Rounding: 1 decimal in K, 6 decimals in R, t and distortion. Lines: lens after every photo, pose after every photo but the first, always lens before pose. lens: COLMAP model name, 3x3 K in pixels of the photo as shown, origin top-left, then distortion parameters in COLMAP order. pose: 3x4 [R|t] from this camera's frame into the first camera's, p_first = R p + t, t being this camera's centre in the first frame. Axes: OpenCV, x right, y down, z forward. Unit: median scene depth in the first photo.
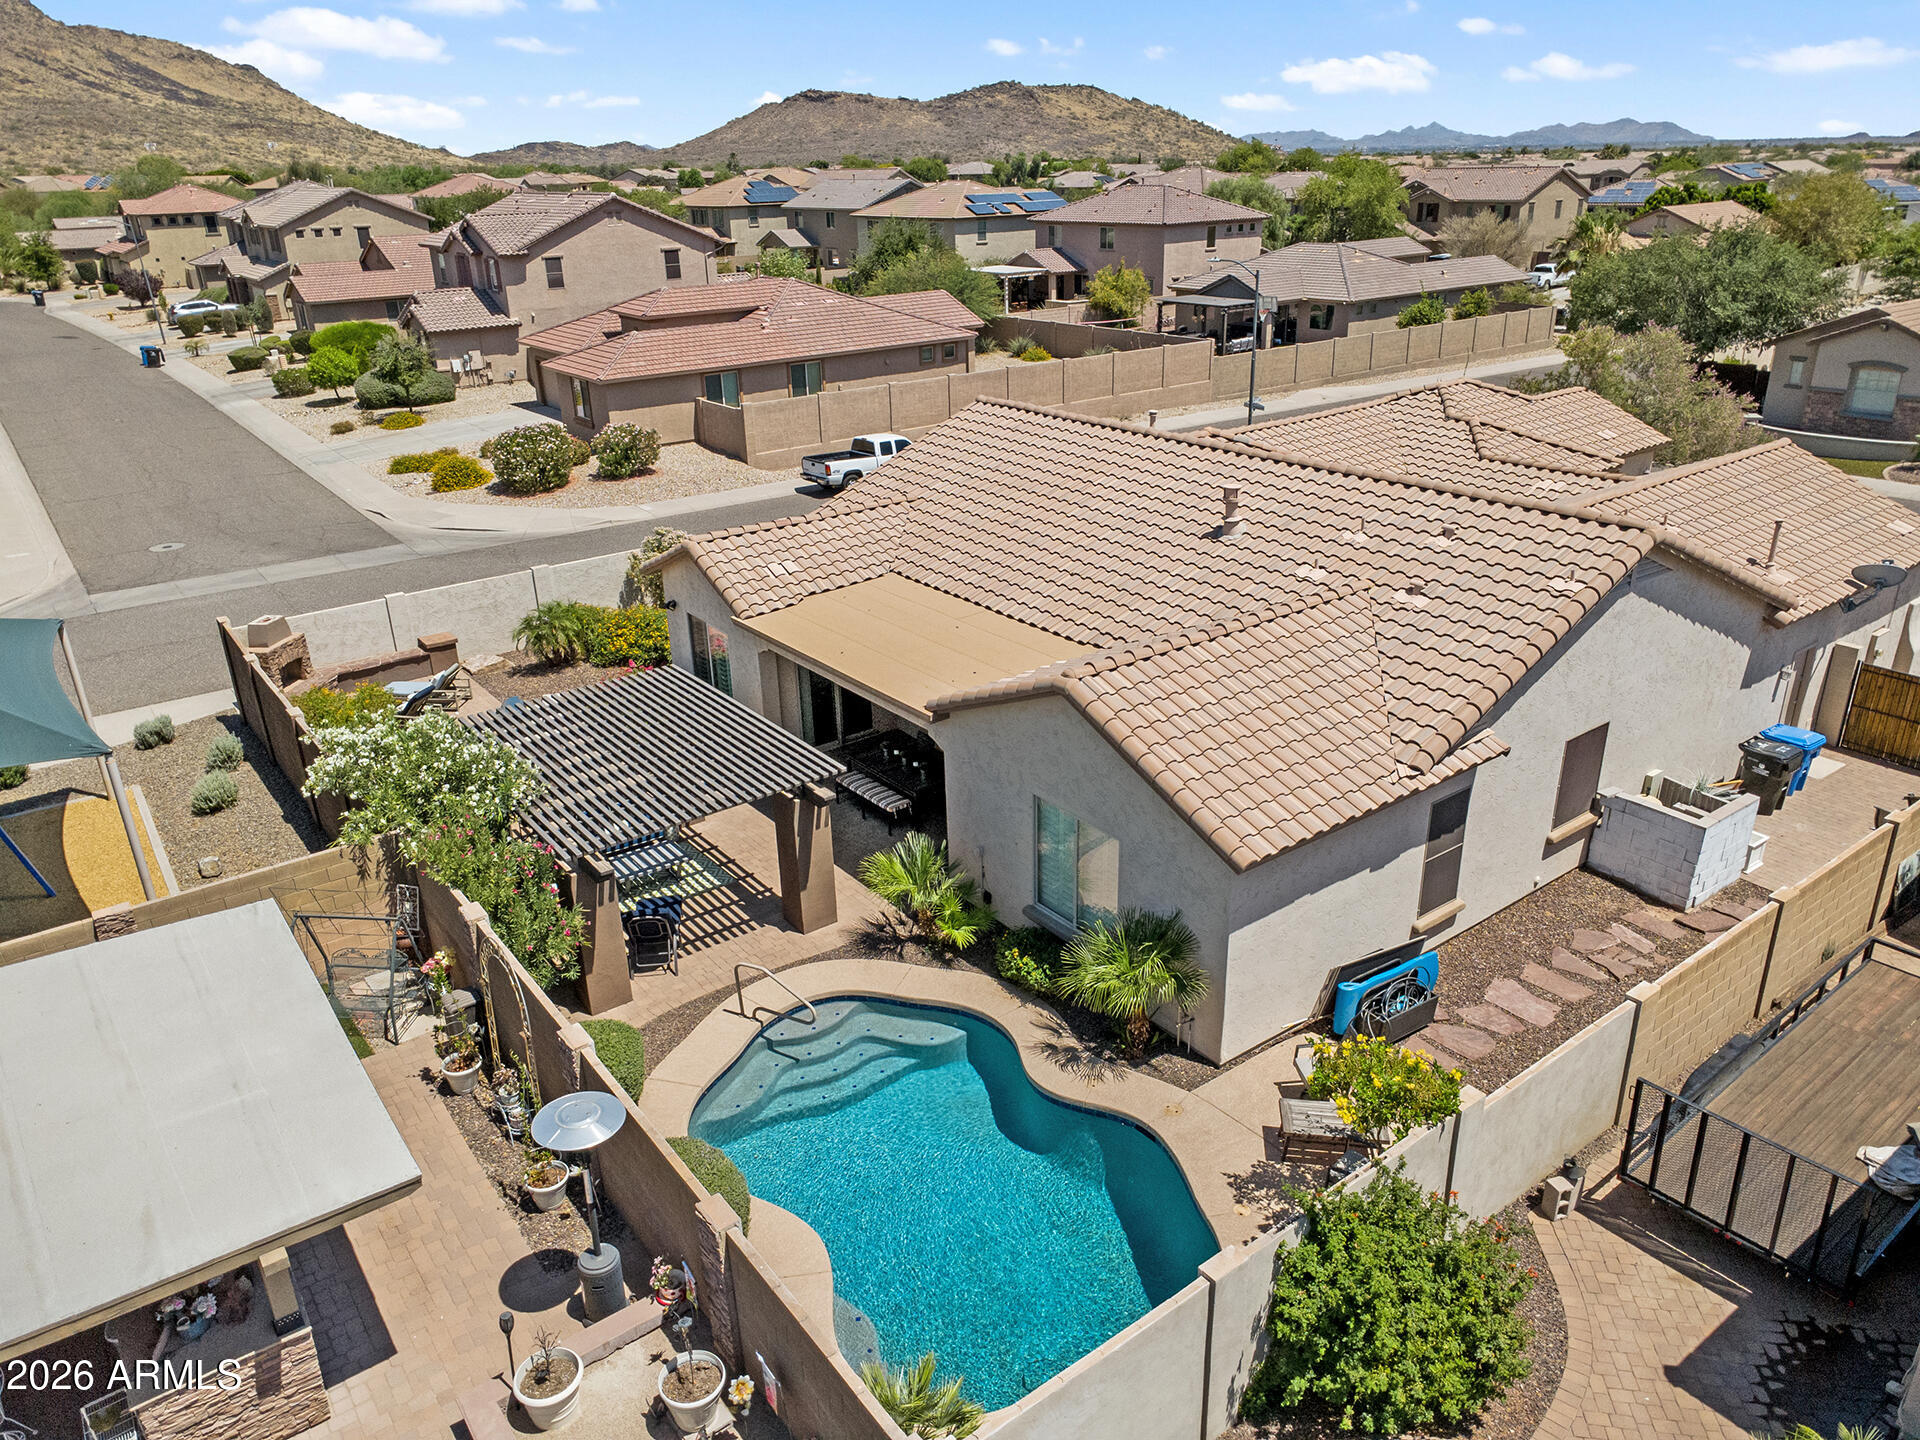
lens RADIAL K [[1360.2, 0, 992.5], [0, 1360.2, 714.1], [0, 0, 1]] dist [0.002115, 0.002243]
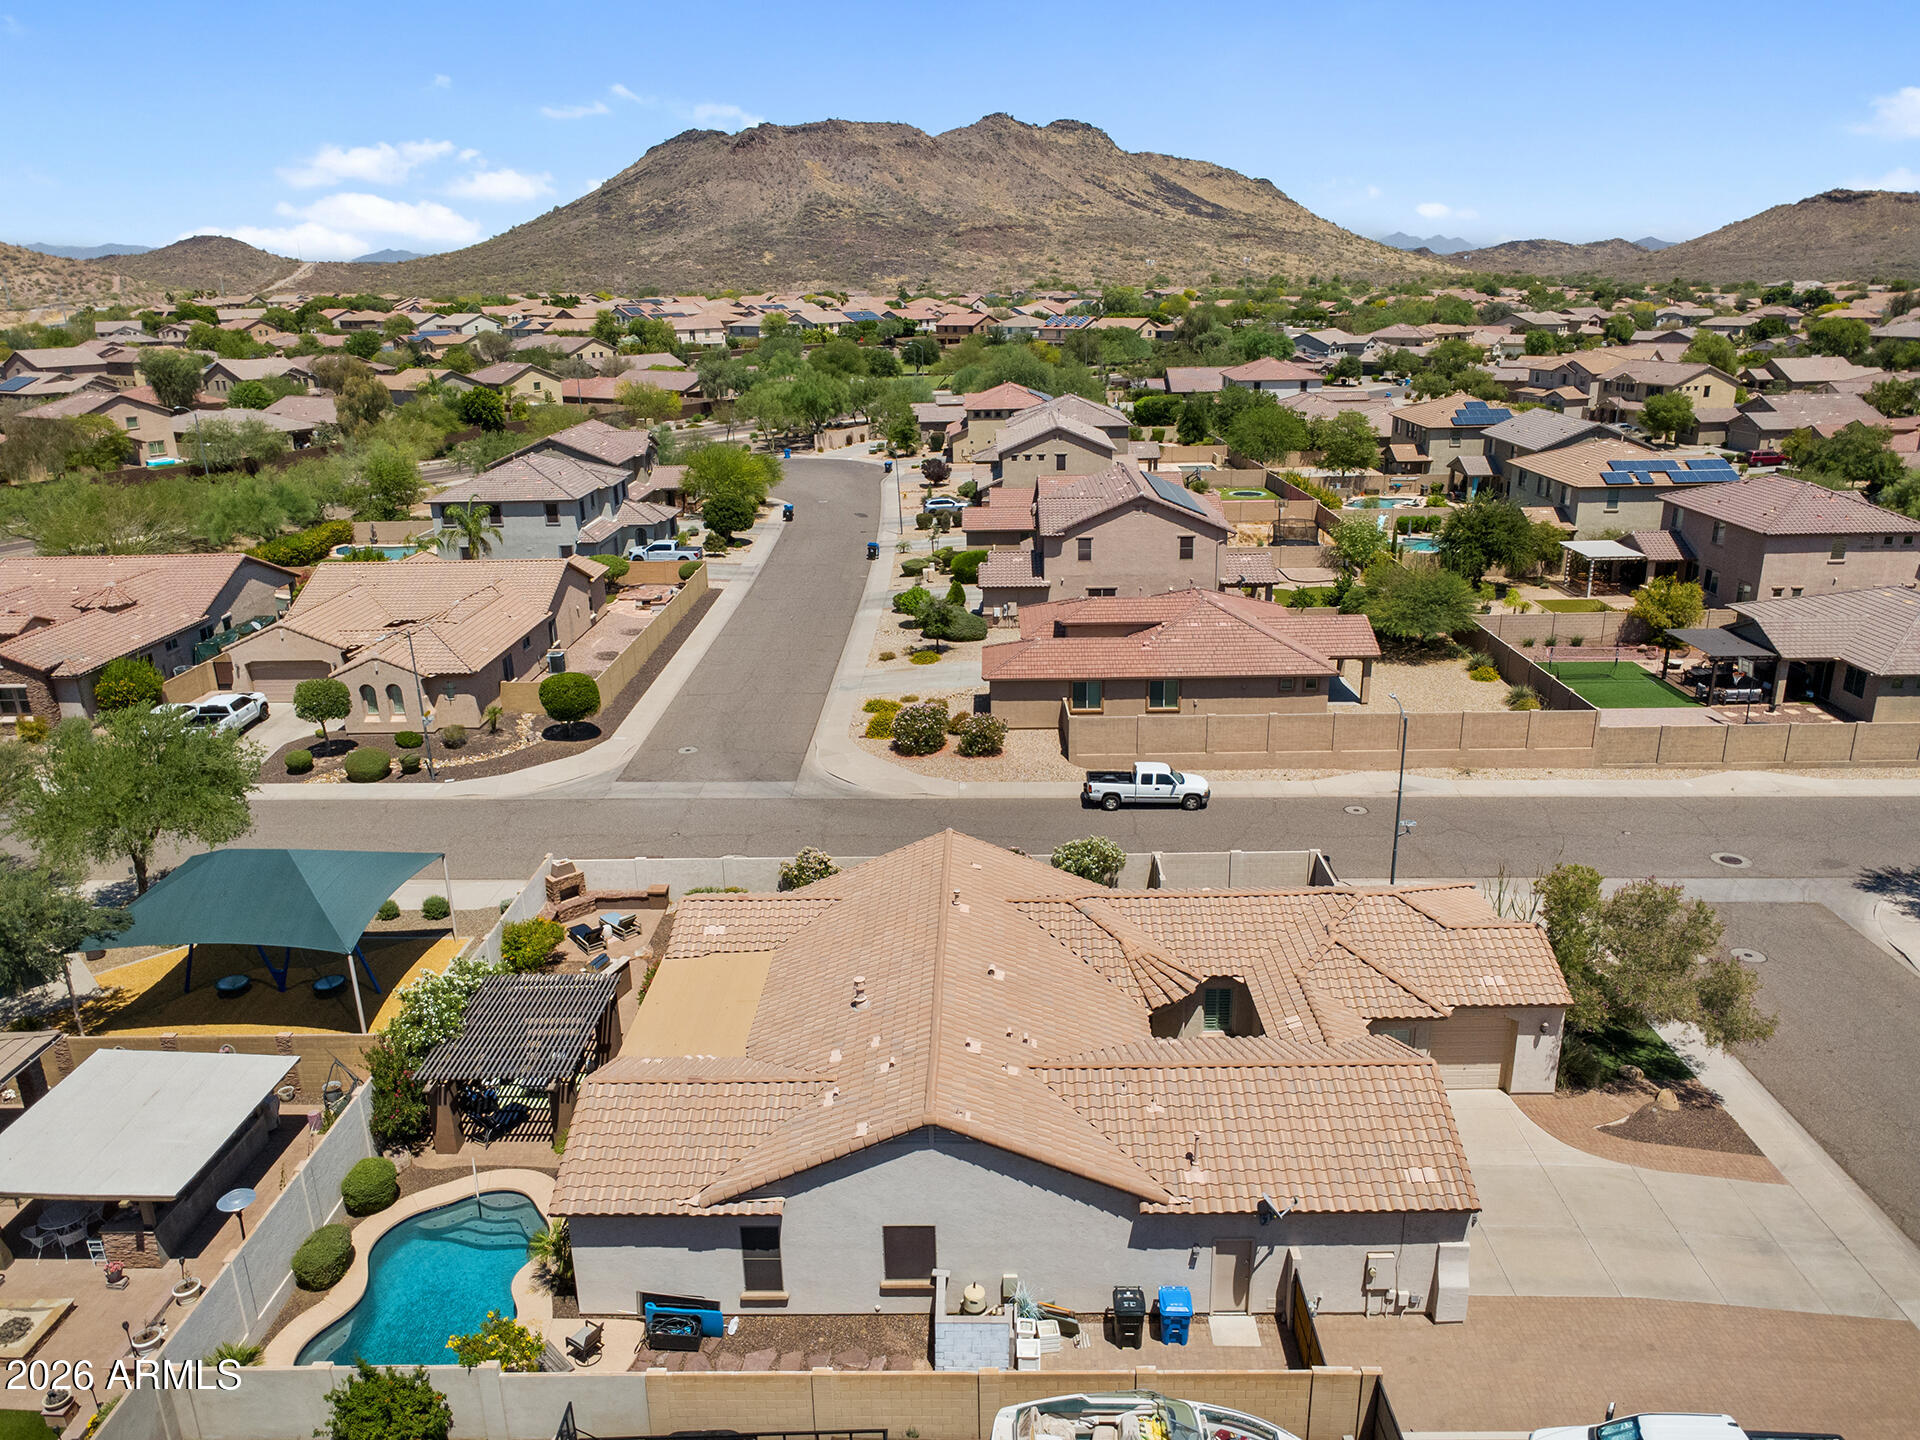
lens RADIAL K [[1360.2, 0, 947.0], [0, 1360.2, 710.4], [0, 0, 1]] dist [0.002115, 0.002243]
pose [[0.785189, 0.197666, -0.586861, 0.926576], [-0.239123, 0.970963, 0.007105, -0.419194], [0.571225, 0.134753, 0.809657, -0.201624]]
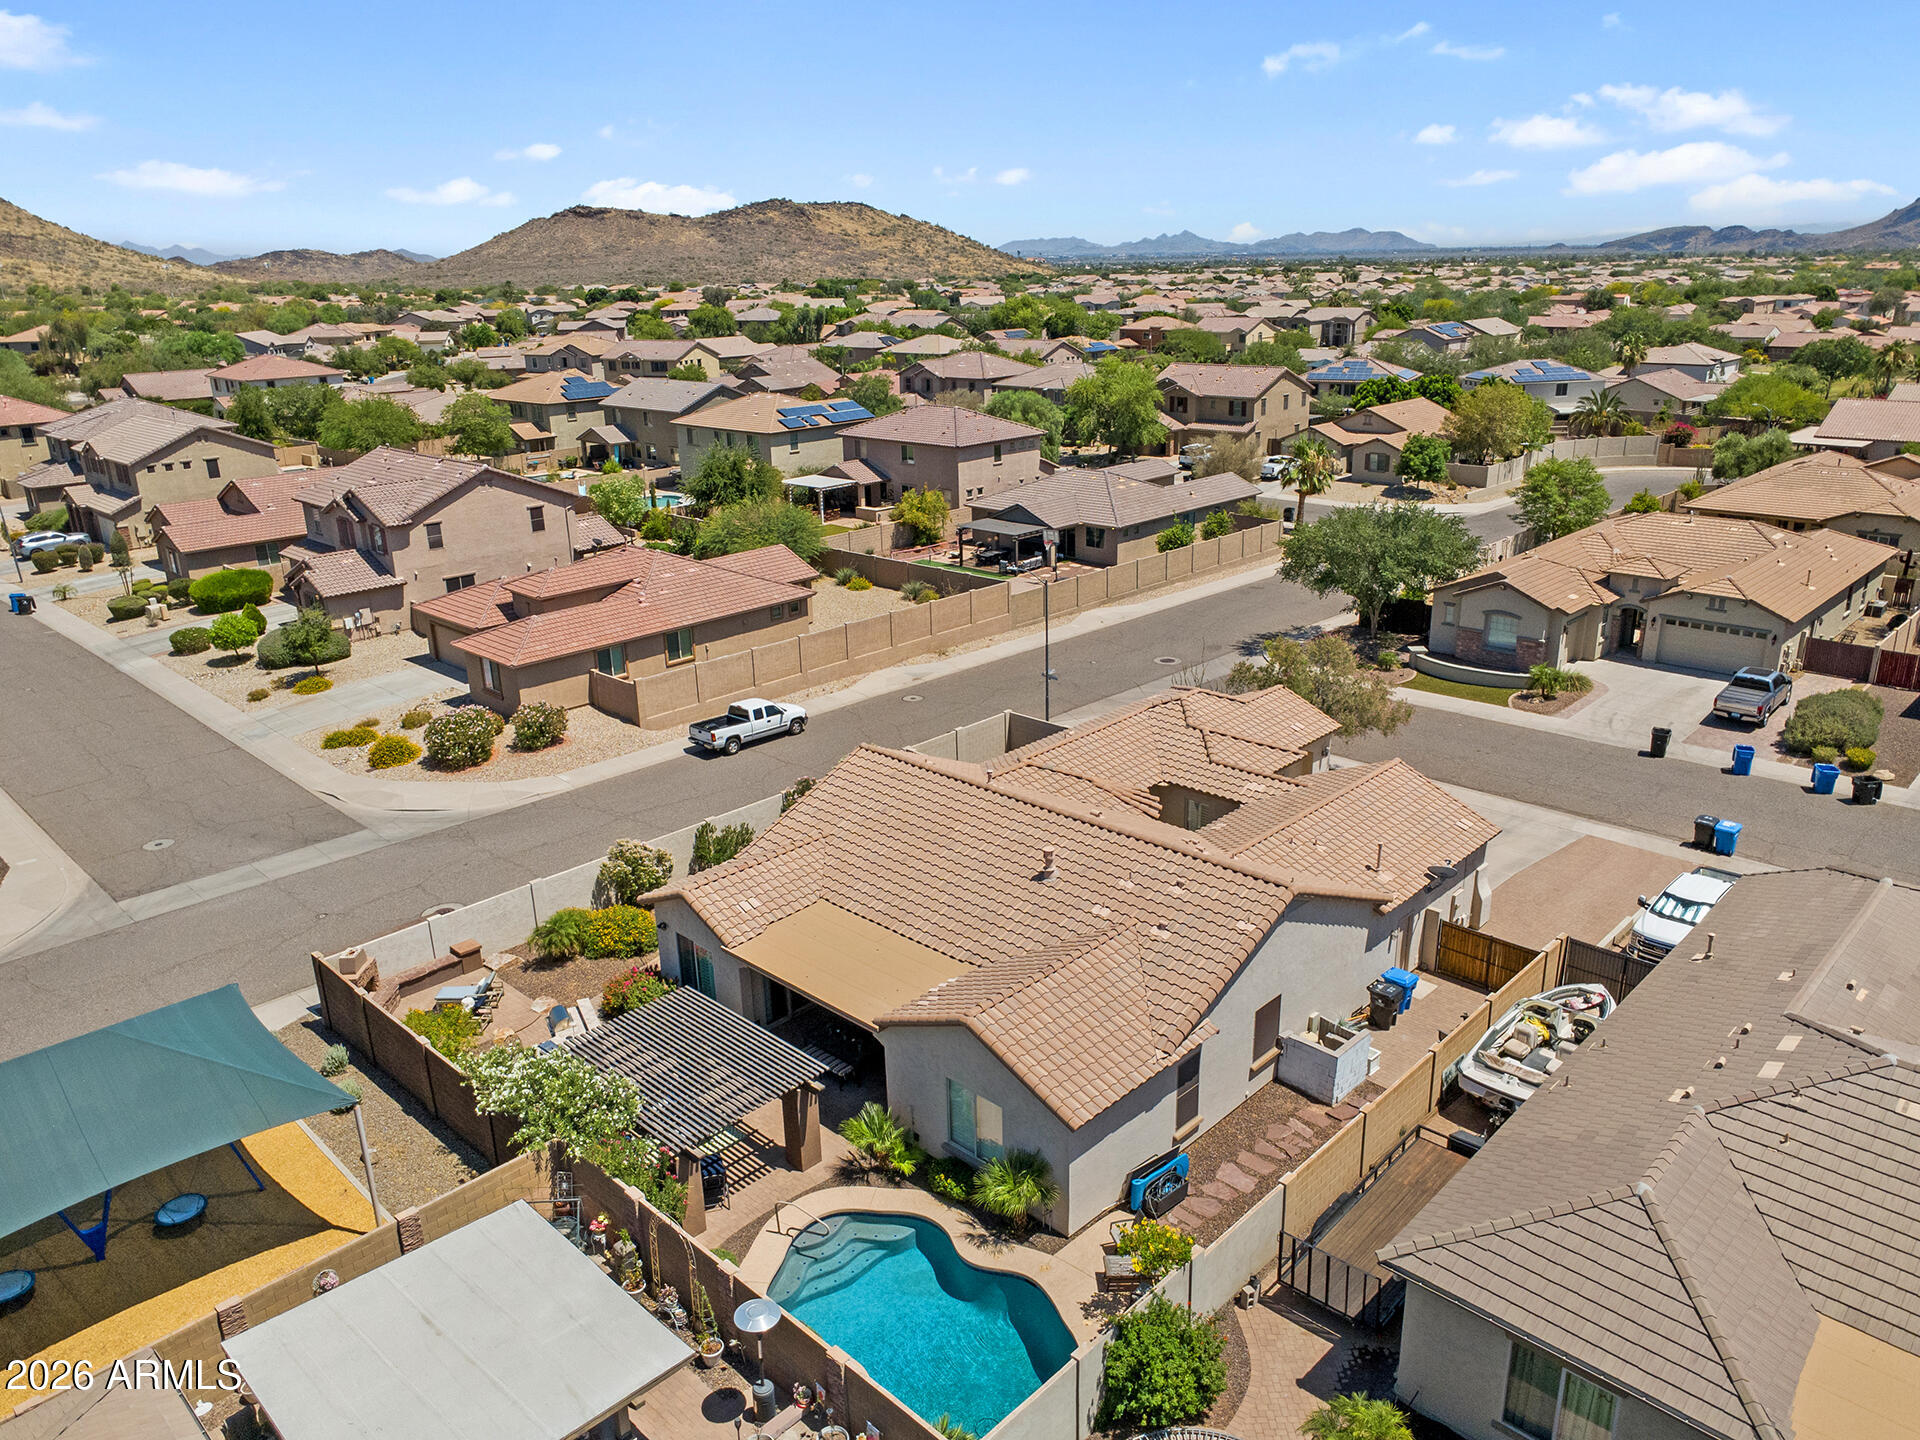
lens RADIAL K [[1360.2, 0, 991.2], [0, 1360.2, 710.8], [0, 0, 1]] dist [0.002115, 0.002243]
pose [[0.987958, -0.048526, 0.146917, -0.095937], [0.059616, 0.995618, -0.072049, -0.183091], [-0.142777, 0.079940, 0.986521, -0.472962]]
